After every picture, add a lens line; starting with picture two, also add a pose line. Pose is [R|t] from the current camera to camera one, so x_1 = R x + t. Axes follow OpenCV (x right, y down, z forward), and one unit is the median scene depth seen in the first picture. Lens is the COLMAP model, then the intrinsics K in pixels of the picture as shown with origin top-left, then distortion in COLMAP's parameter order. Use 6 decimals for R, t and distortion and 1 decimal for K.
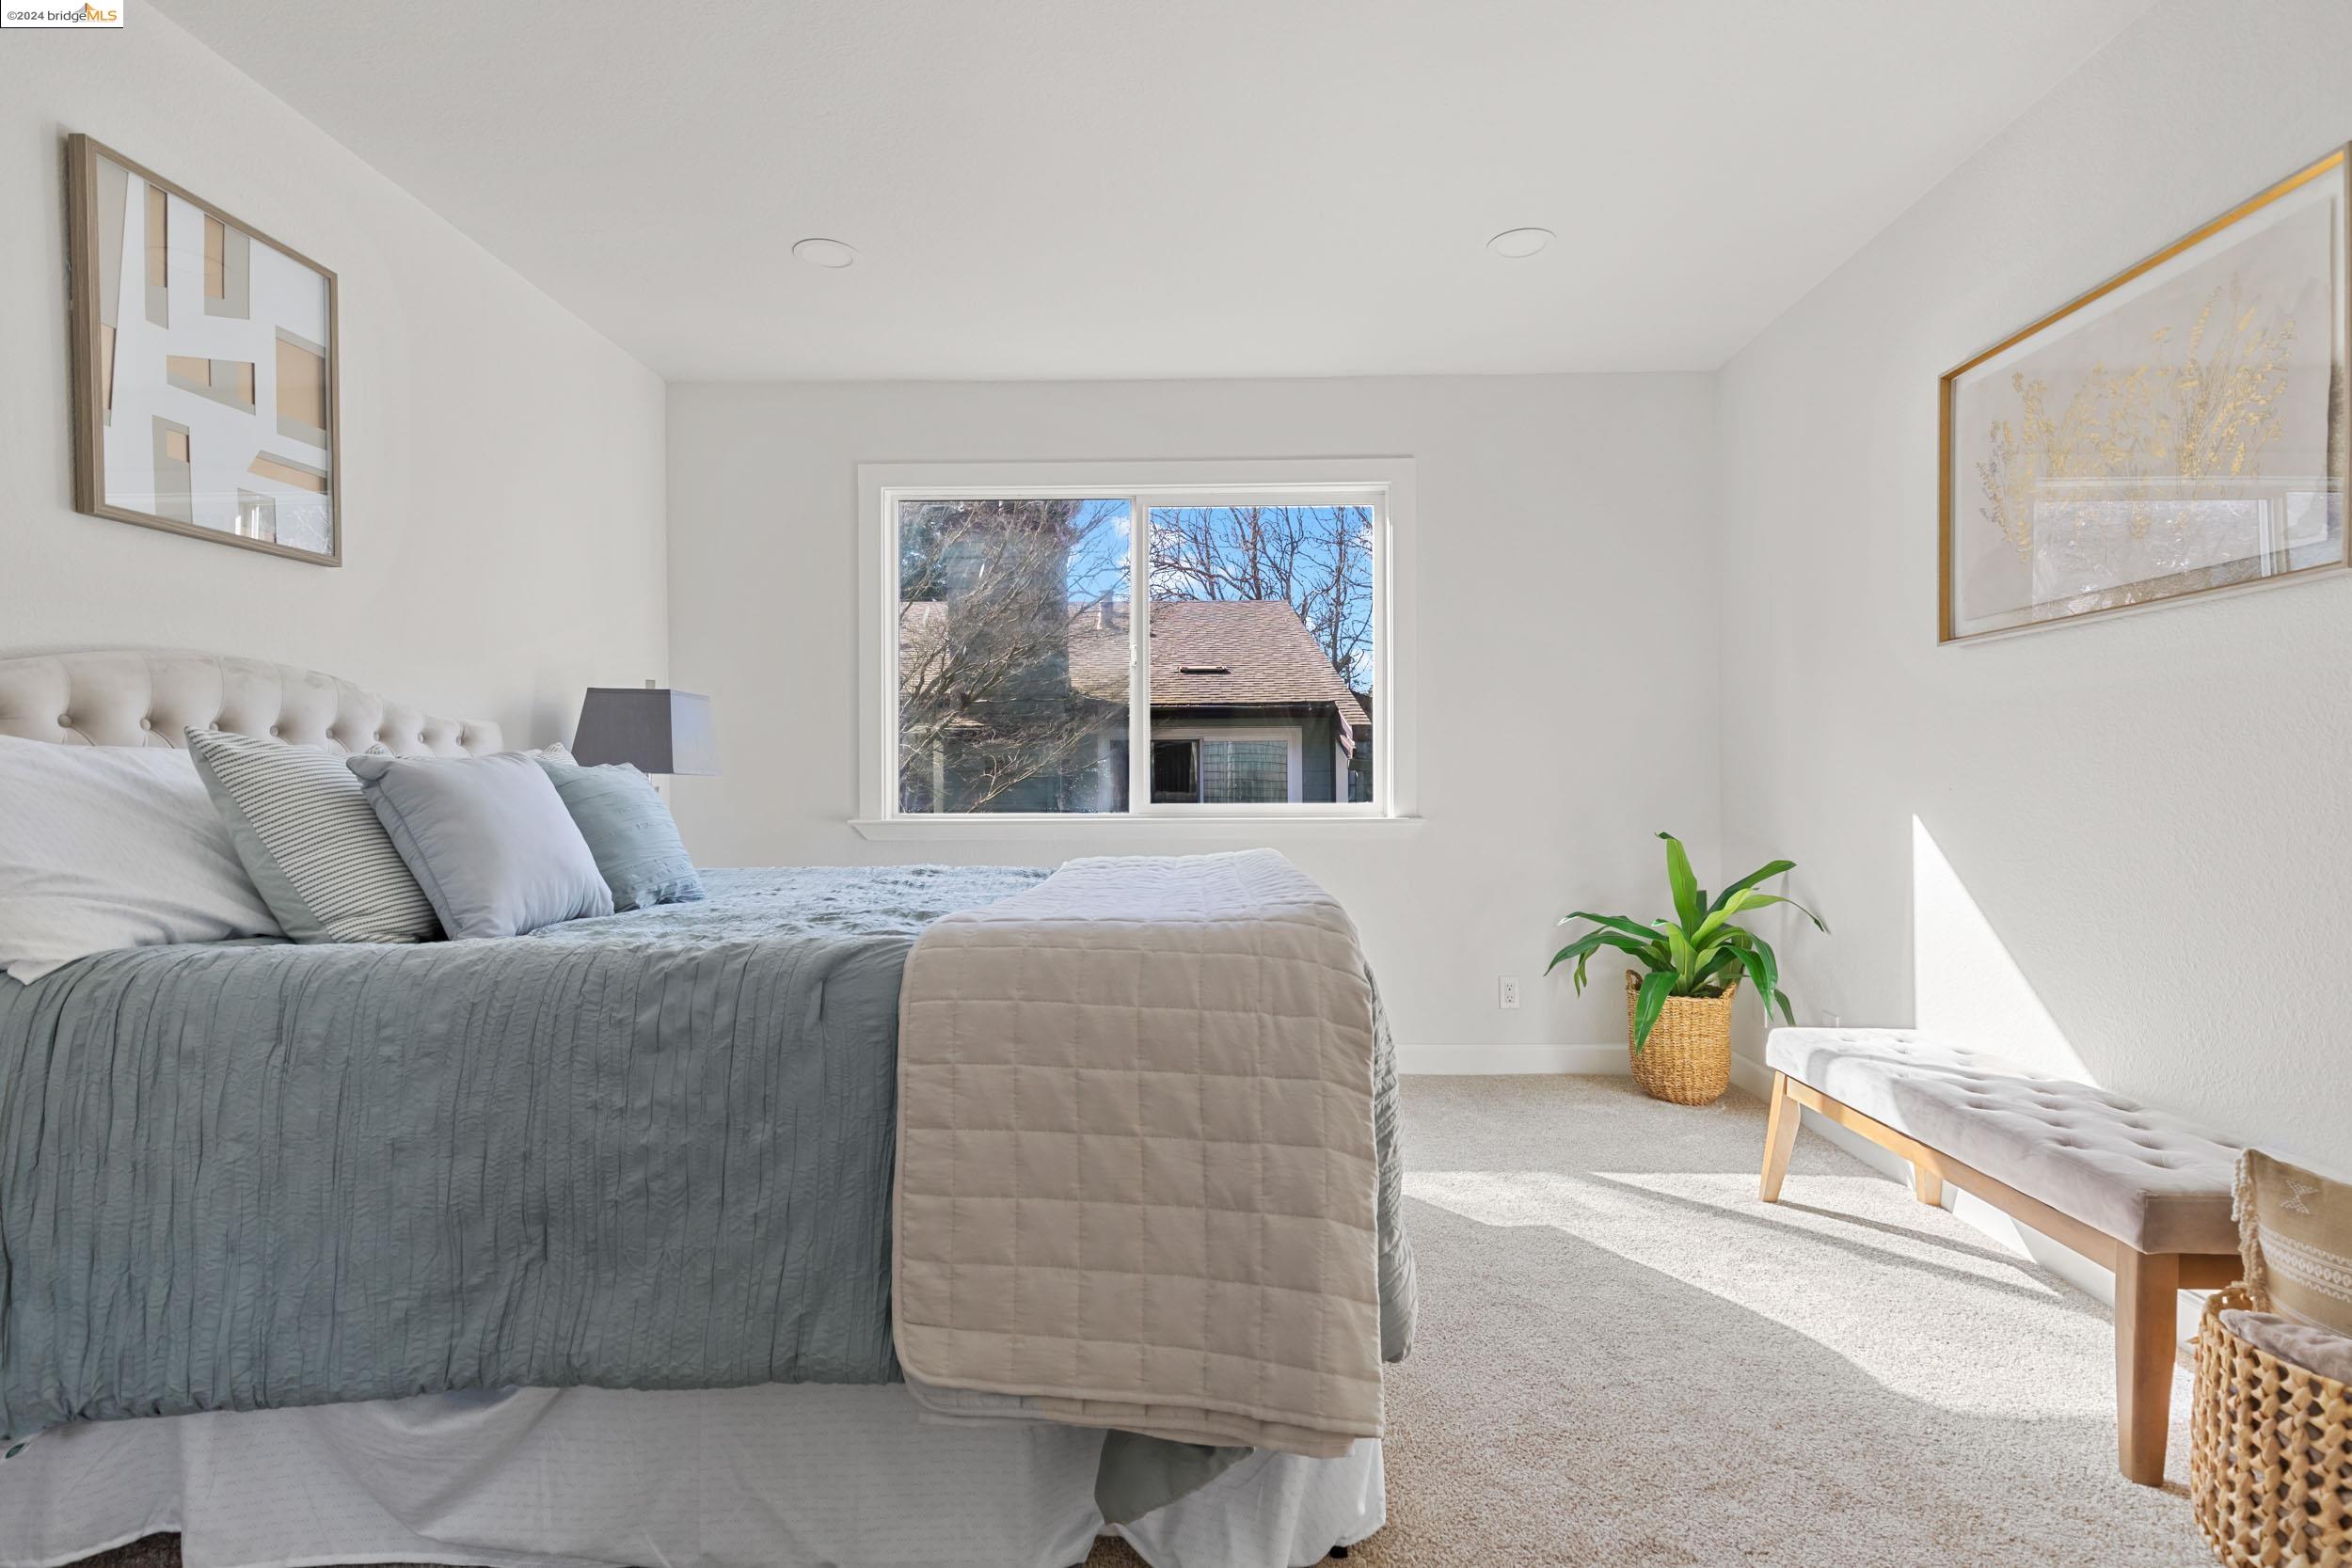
lens RADIAL K [[1080.1, 0, 1177.1], [0, 1080.1, 789.9], [0, 0, 1]] dist [-0.002397, -0.000736]
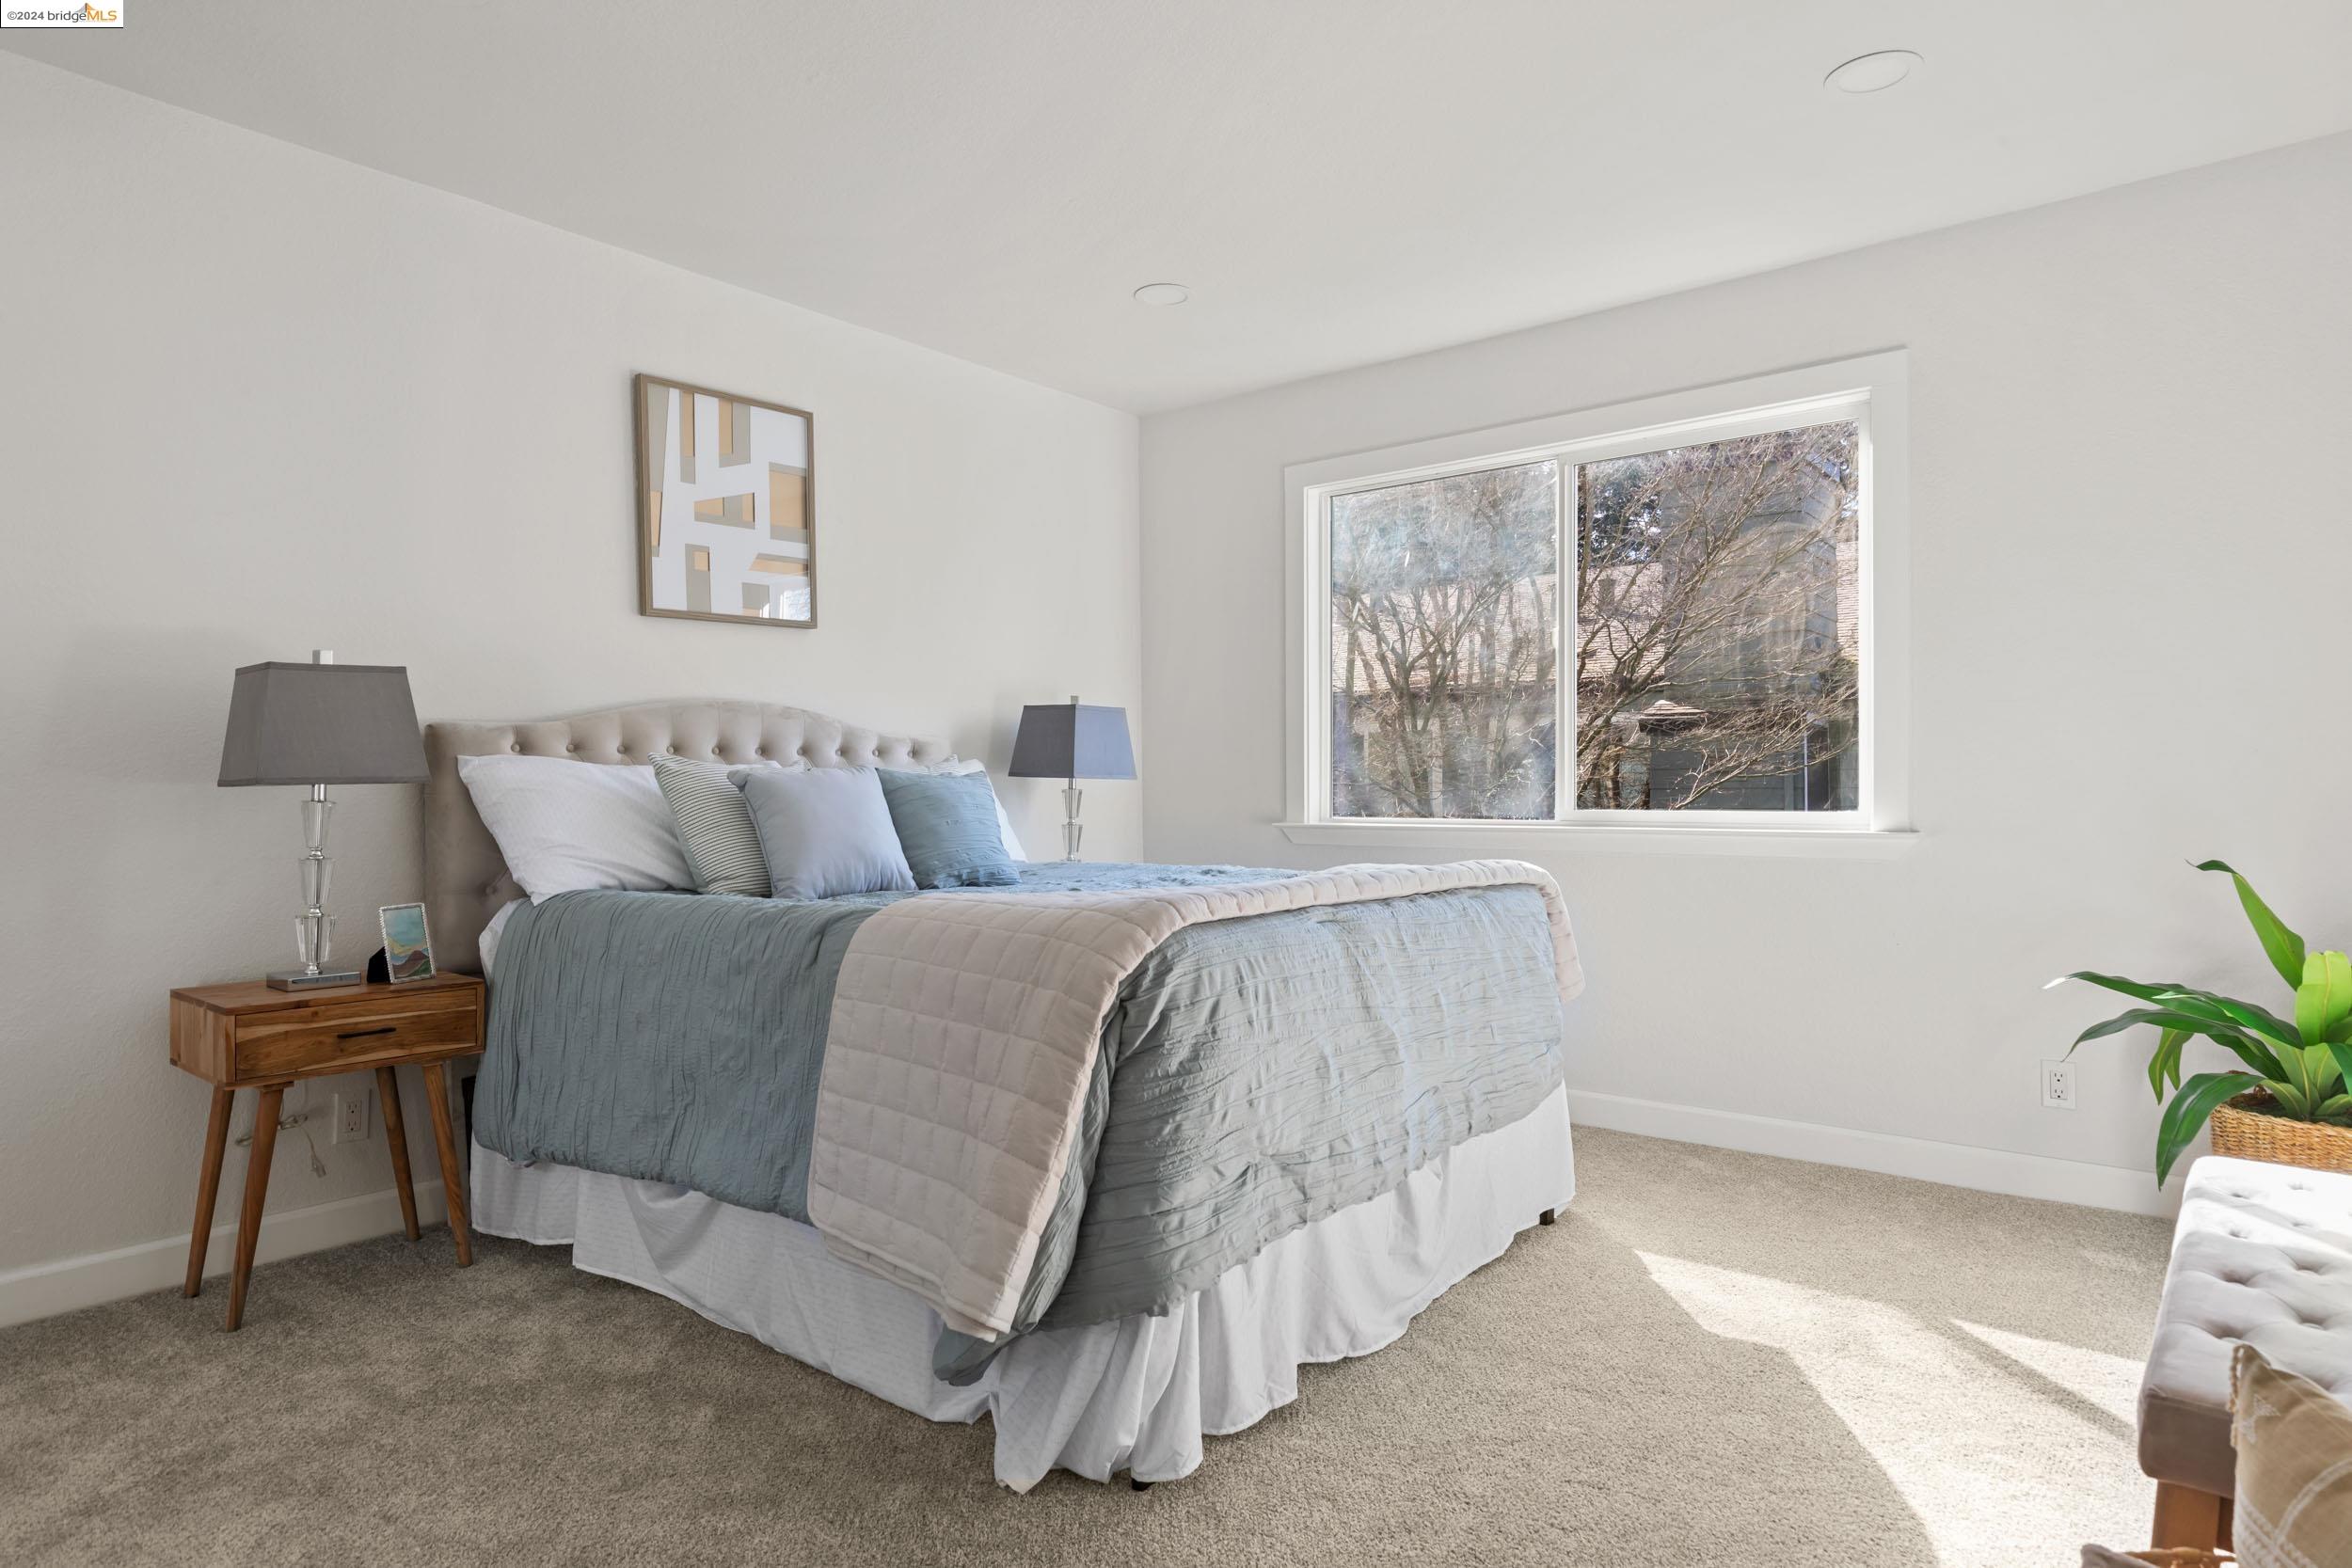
lens RADIAL K [[1293.8, 0, 1186.0], [0, 1293.8, 785.0], [0, 0, 1]] dist [0.005870, 0.000456]
pose [[0.798422, -0.001042, -0.602097, 0.640941], [-0.001459, 0.999992, -0.003666, -0.004711], [0.602096, 0.003805, 0.798415, -0.021809]]
